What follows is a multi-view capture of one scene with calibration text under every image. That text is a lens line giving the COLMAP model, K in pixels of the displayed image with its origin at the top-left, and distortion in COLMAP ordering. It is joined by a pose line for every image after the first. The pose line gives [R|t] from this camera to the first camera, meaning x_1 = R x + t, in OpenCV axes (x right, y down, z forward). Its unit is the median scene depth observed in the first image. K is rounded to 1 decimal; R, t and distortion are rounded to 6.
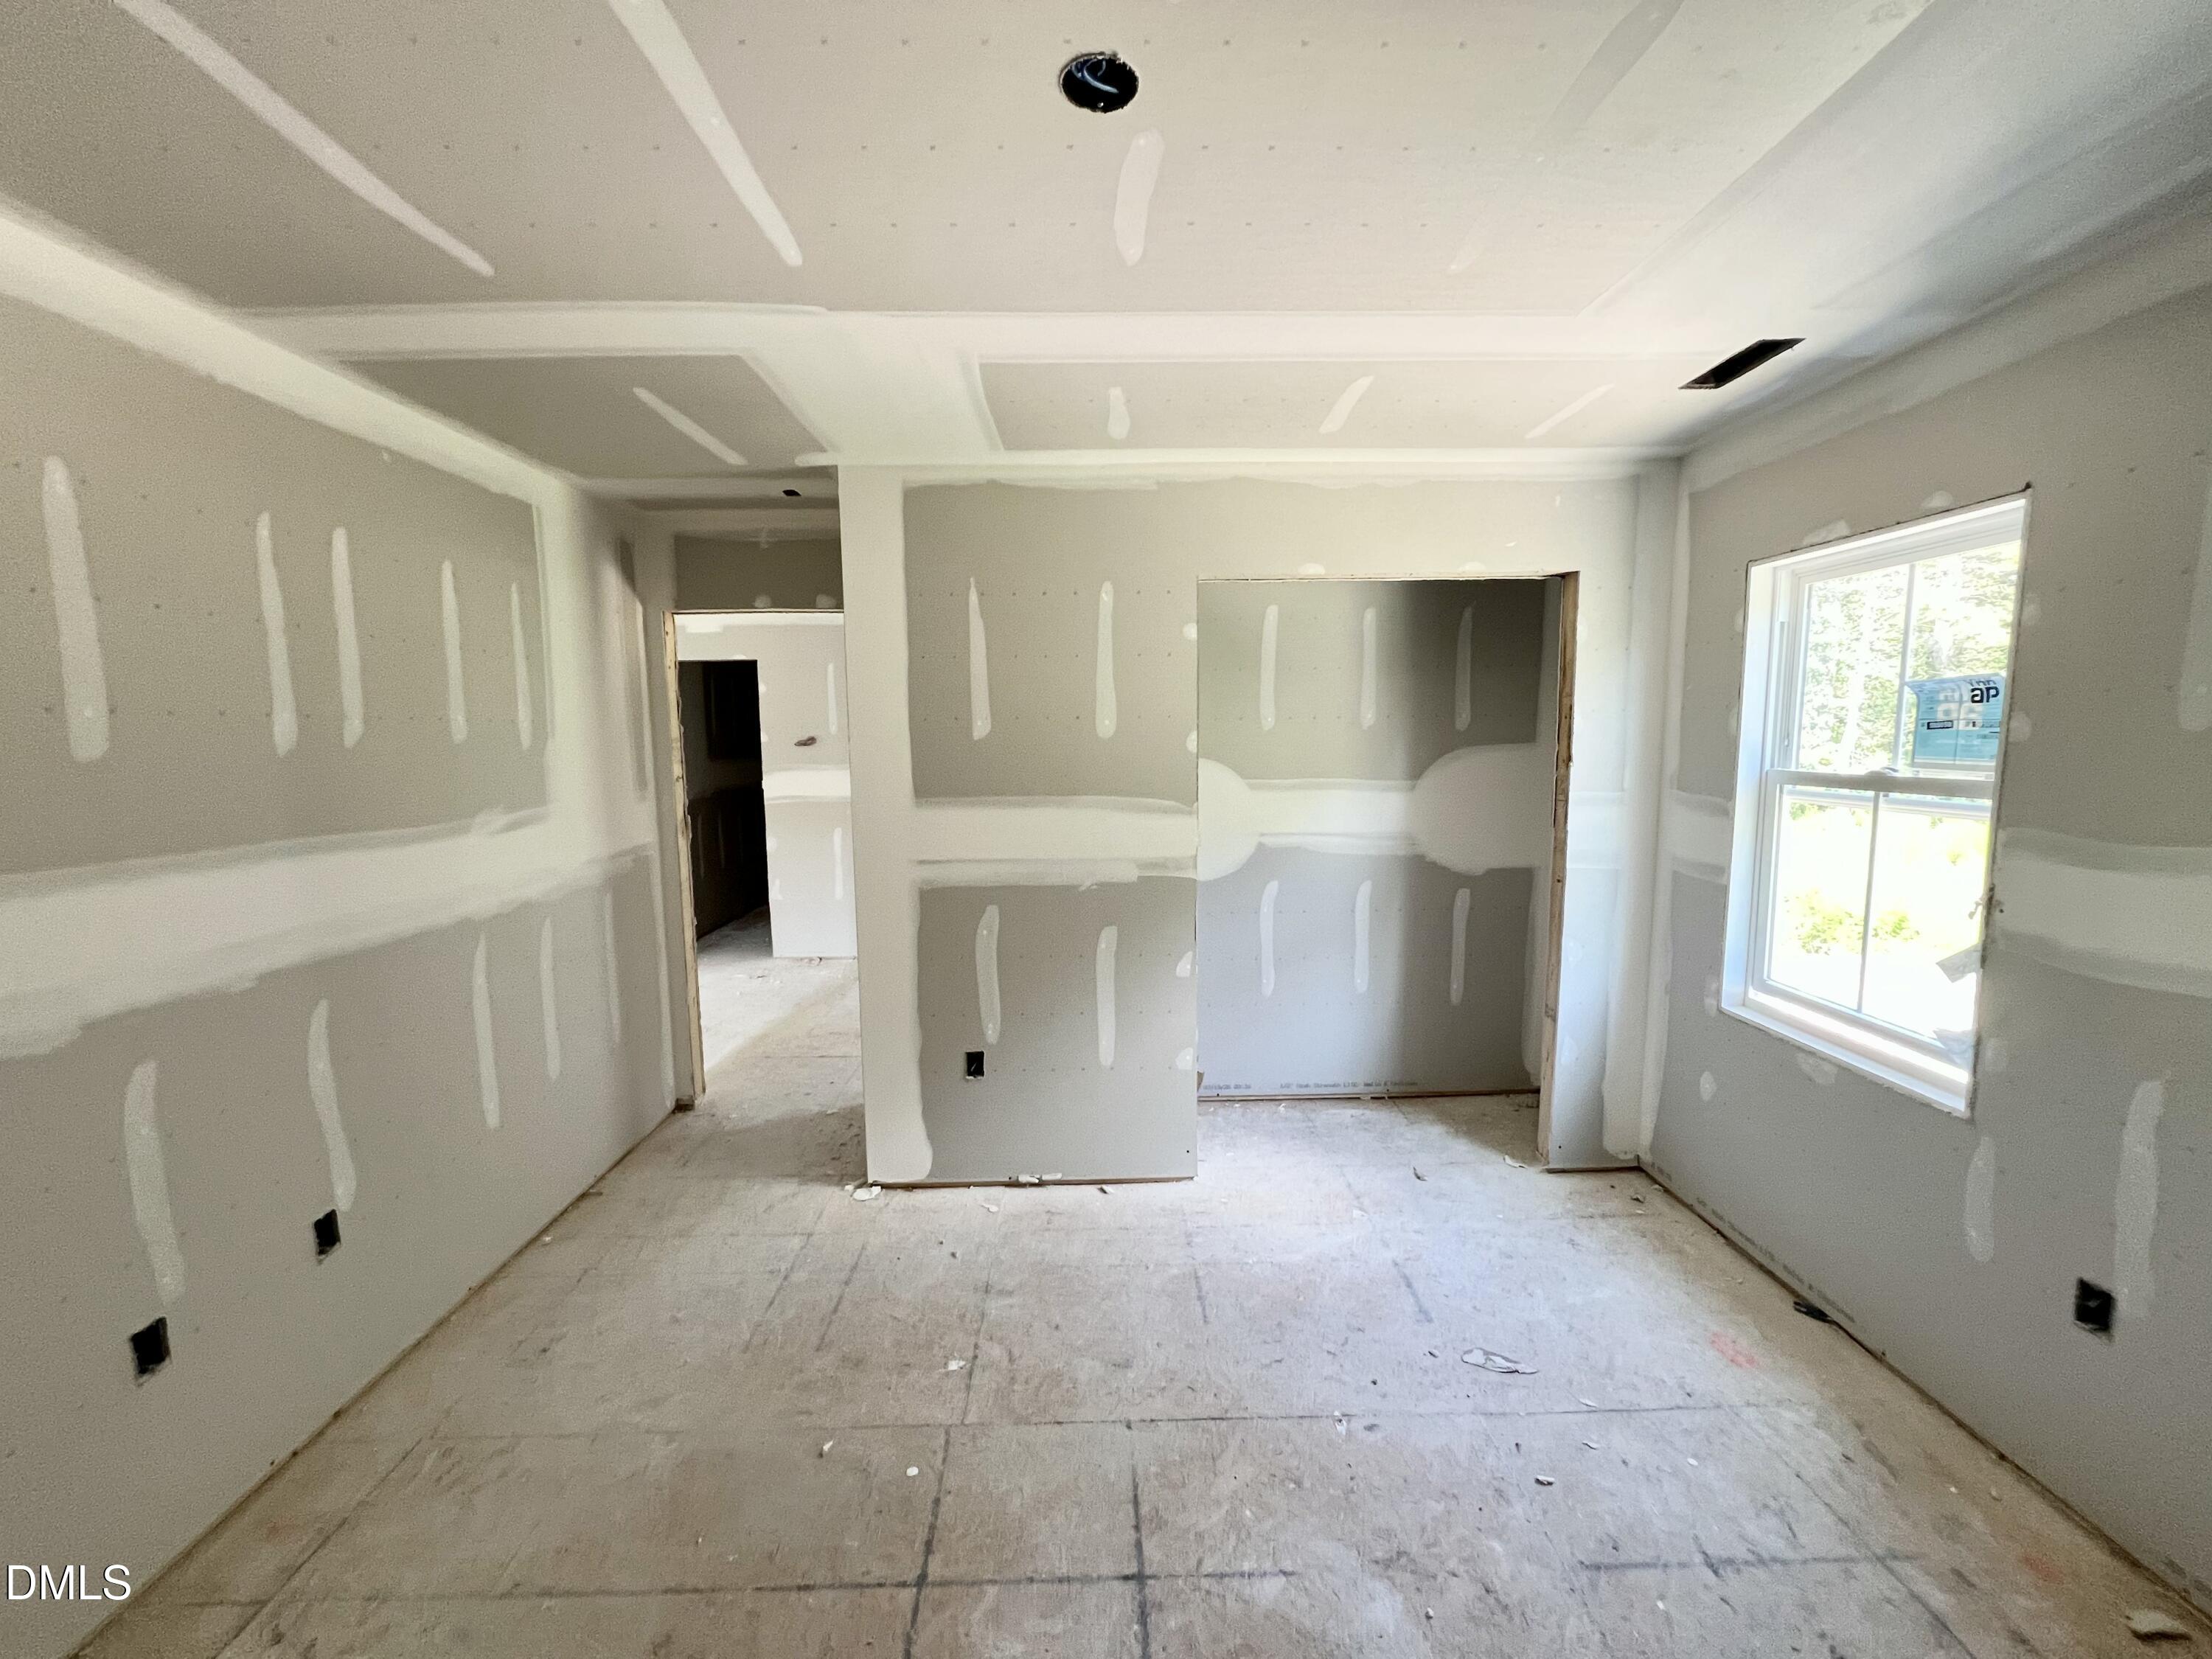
lens RADIAL K [[890.1, 0, 1107.5], [0, 890.1, 833.7], [0, 0, 1]] dist [0.000375, 0.000278]
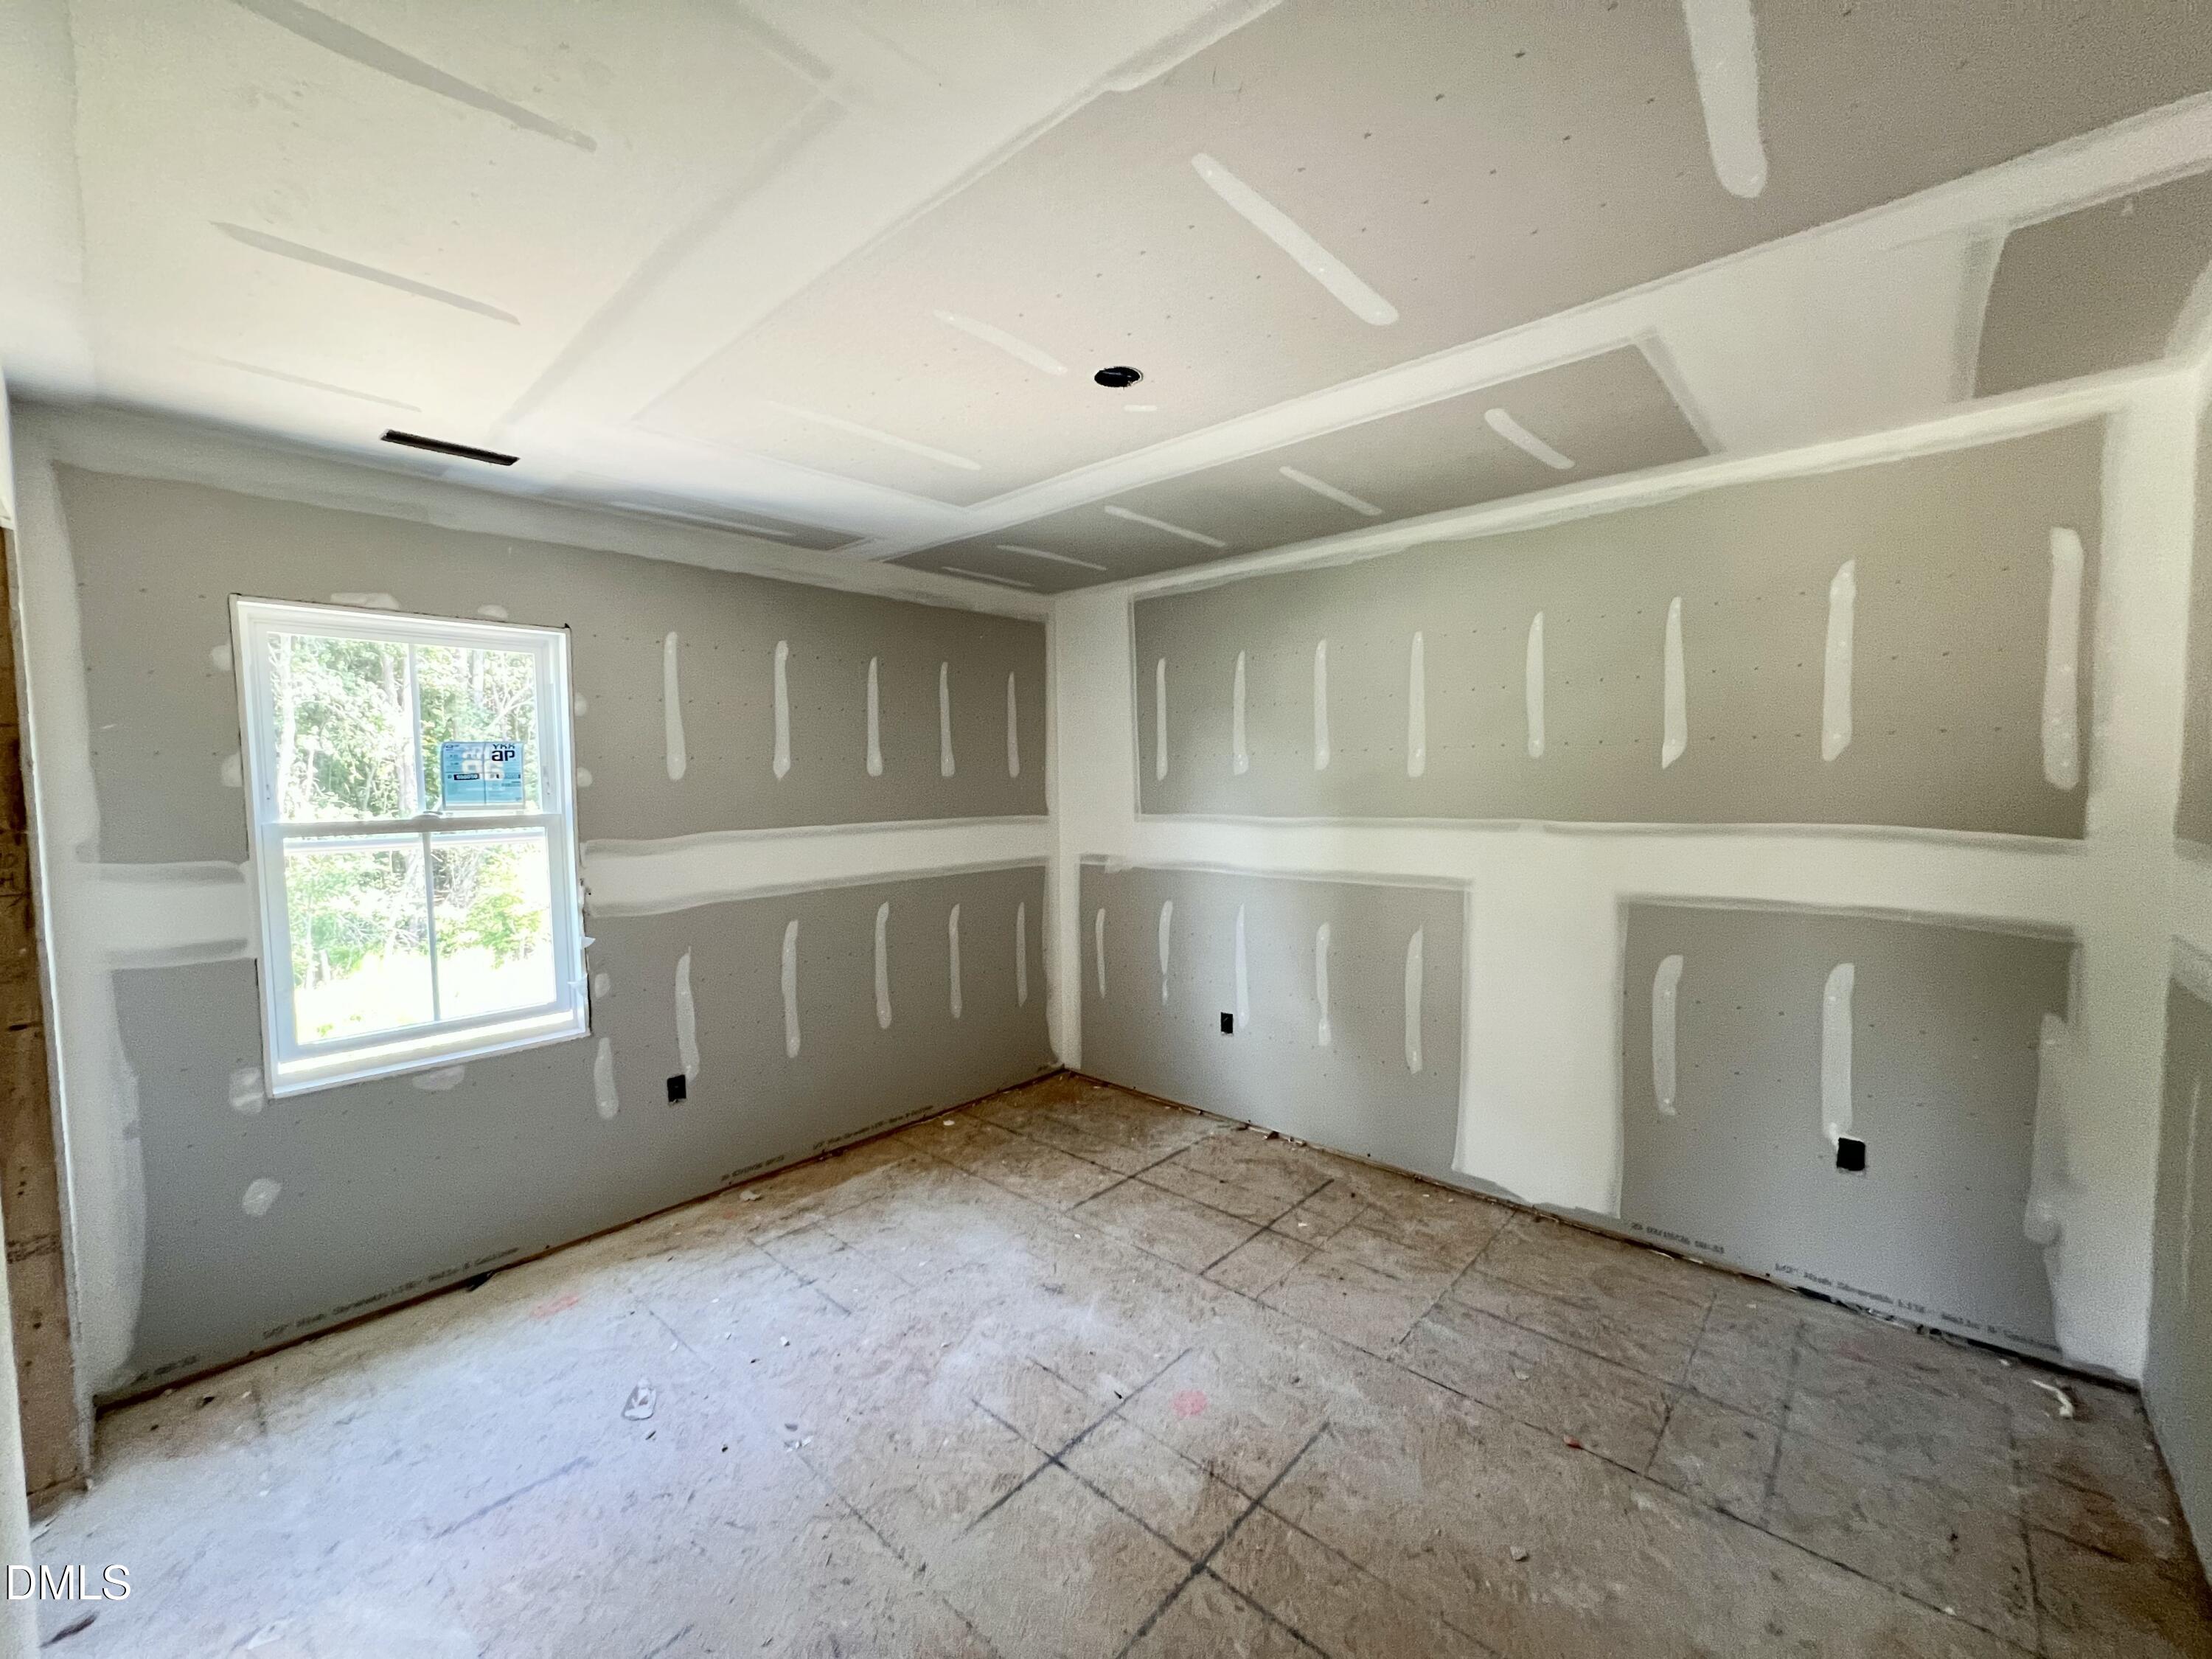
lens RADIAL K [[890.1, 0, 1107.5], [0, 890.1, 833.7], [0, 0, 1]] dist [0.000375, 0.000278]
pose [[-0.729543, -0.023196, 0.683542, -0.671225], [0.096451, 0.985947, 0.136400, -0.132369], [-0.677100, 0.165438, -0.717054, 1.365881]]
